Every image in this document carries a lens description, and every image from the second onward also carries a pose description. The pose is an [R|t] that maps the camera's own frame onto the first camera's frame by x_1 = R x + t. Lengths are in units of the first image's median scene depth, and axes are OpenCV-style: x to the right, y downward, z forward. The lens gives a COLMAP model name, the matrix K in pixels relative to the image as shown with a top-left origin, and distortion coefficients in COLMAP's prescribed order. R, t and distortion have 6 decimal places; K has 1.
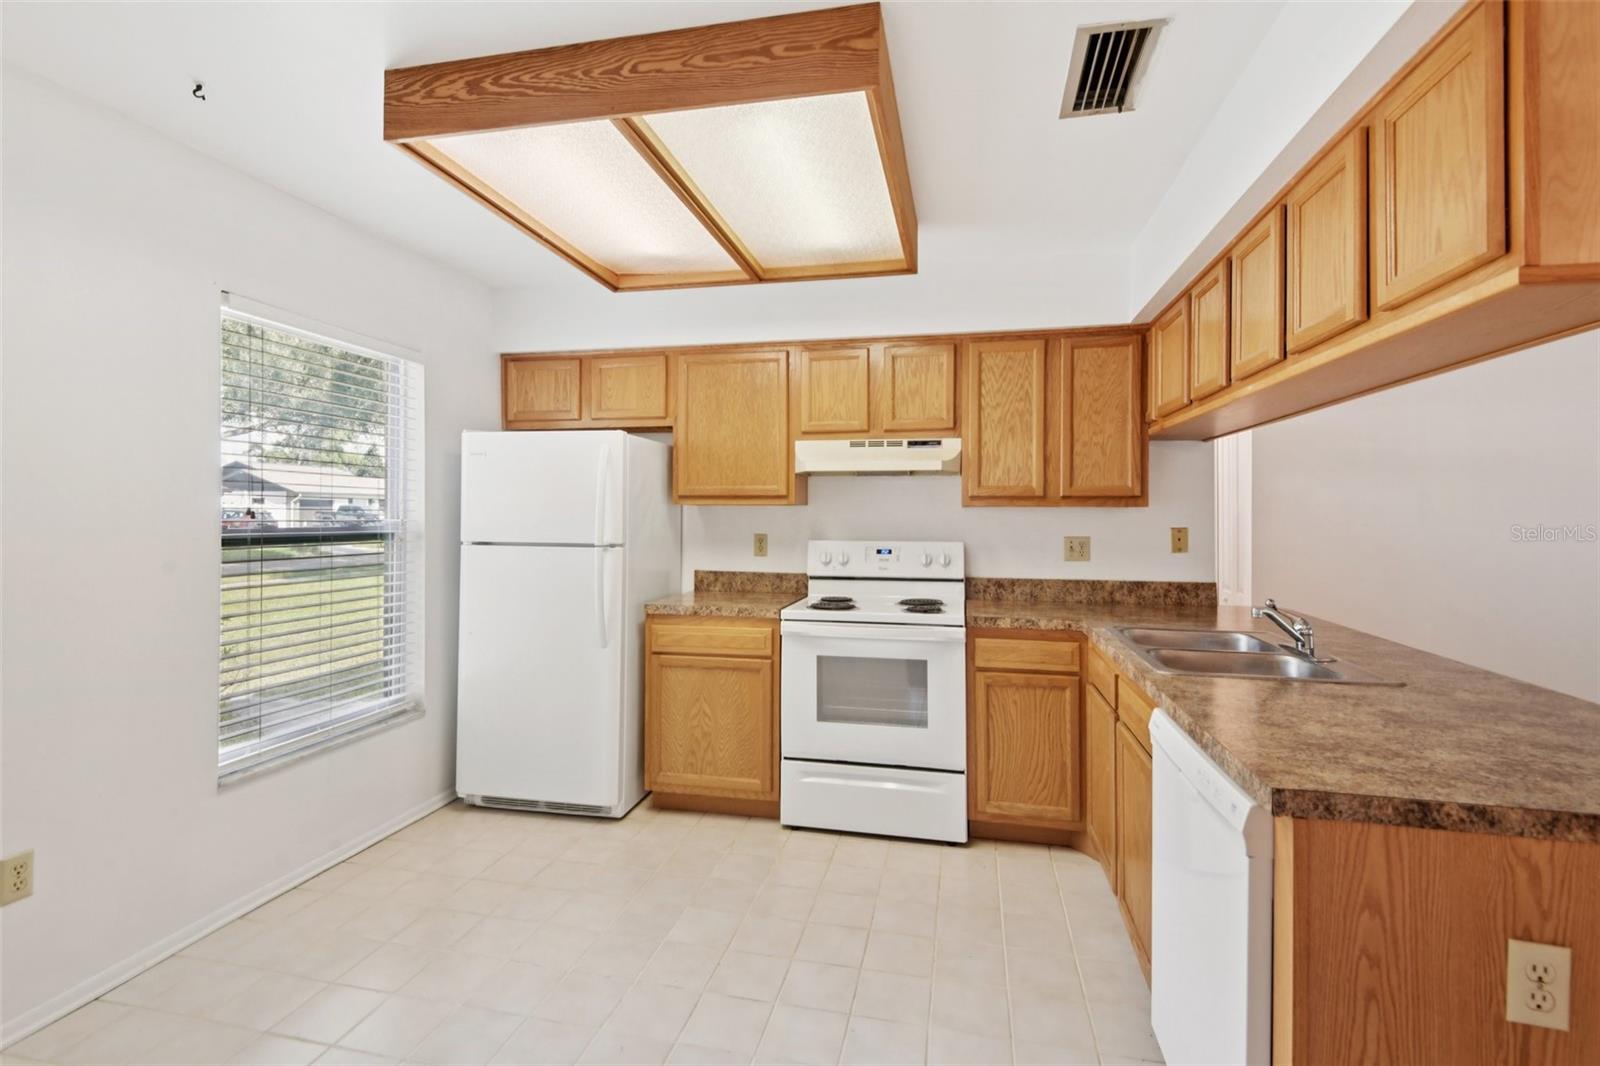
lens RADIAL K [[744.7, 0, 790.6], [0, 744.7, 502.0], [0, 0, 1]] dist [0.018577, -0.008241]
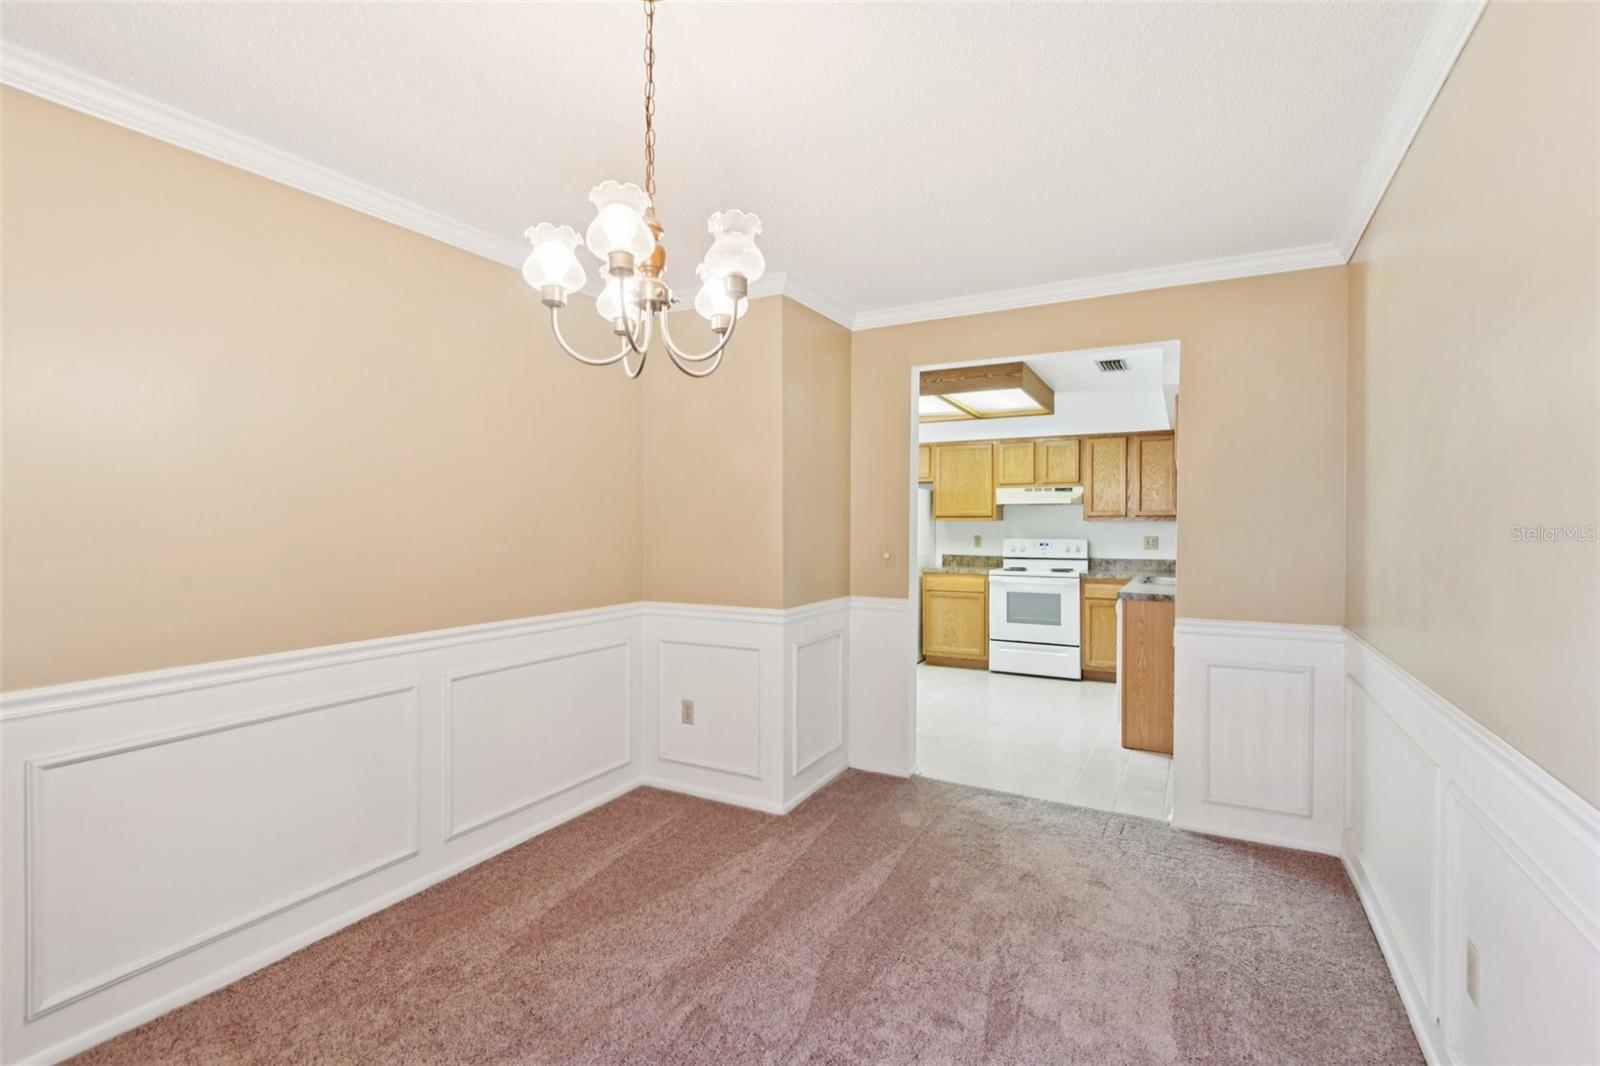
lens RADIAL K [[744.7, 0, 791.6], [0, 744.7, 526.4], [0, 0, 1]] dist [0.018577, -0.008241]
pose [[0.964997, -0.001144, -0.262258, 0.001378], [0.006084, 0.999819, 0.018027, -0.020602], [0.262190, -0.018992, 0.964829, -1.138526]]
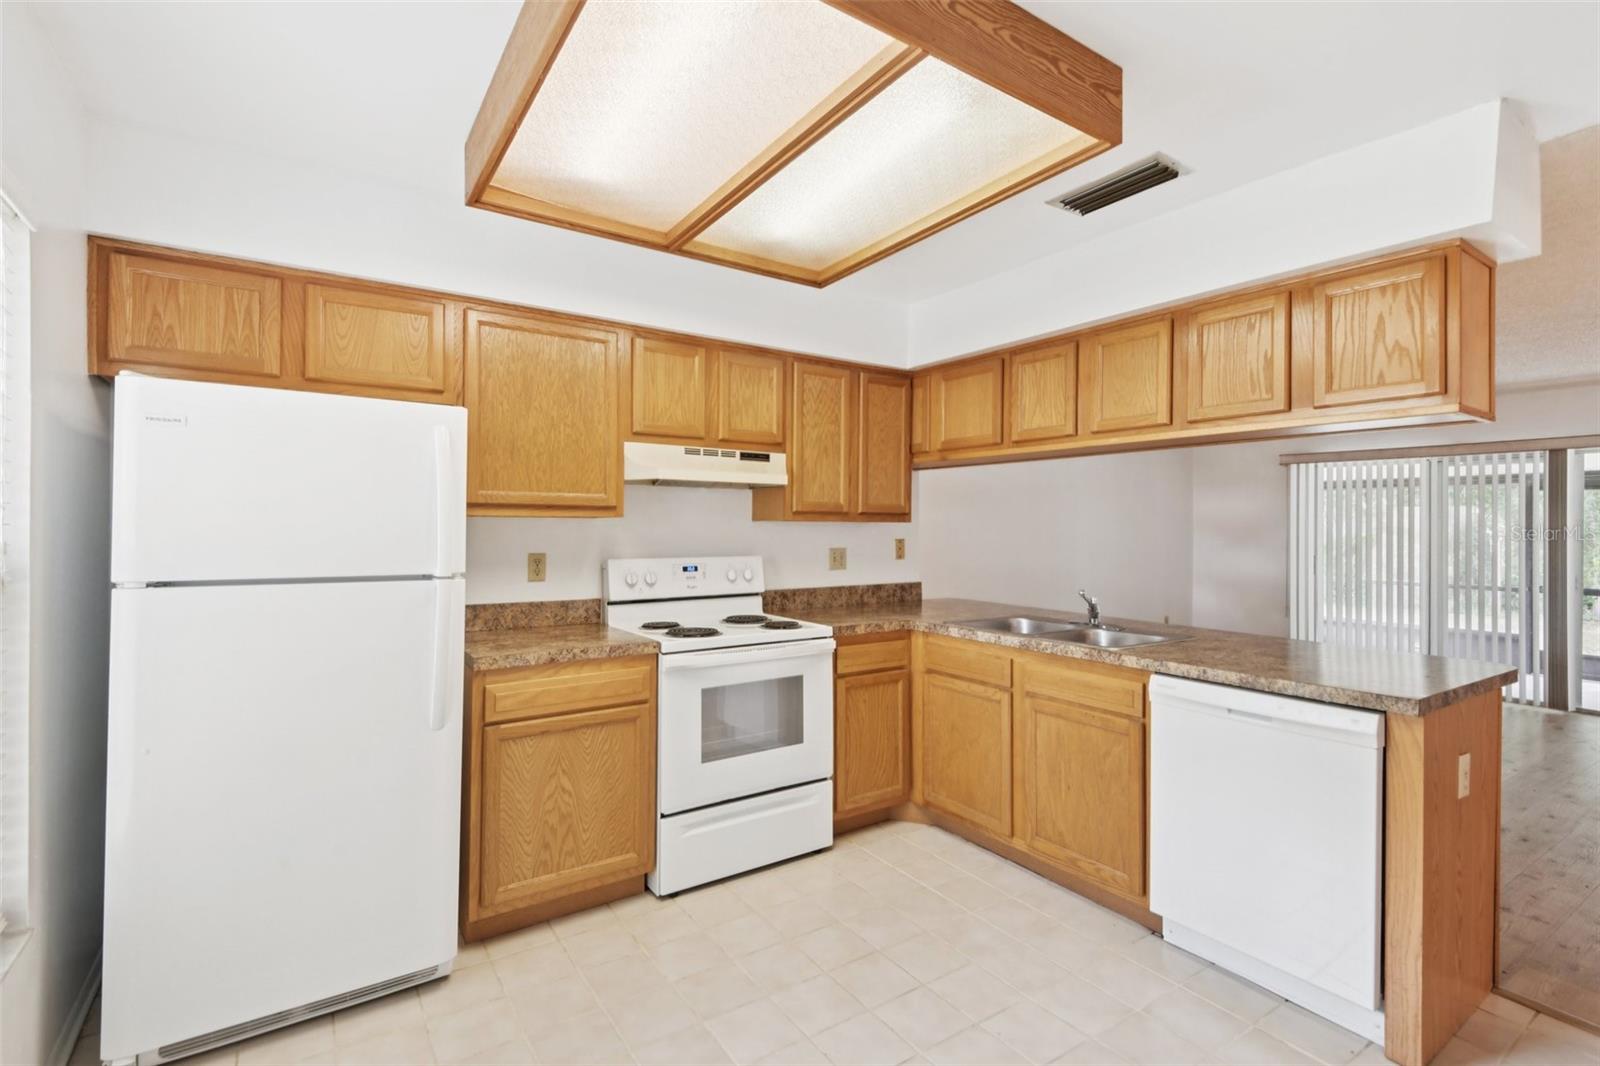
lens RADIAL K [[744.7, 0, 806.1], [0, 744.7, 513.0], [0, 0, 1]] dist [0.018577, -0.008241]
pose [[0.681166, 0.012460, 0.732023, -0.501362], [-0.012514, 0.999907, -0.005375, 0.000522], [-0.732022, -0.005500, 0.681259, 0.291301]]
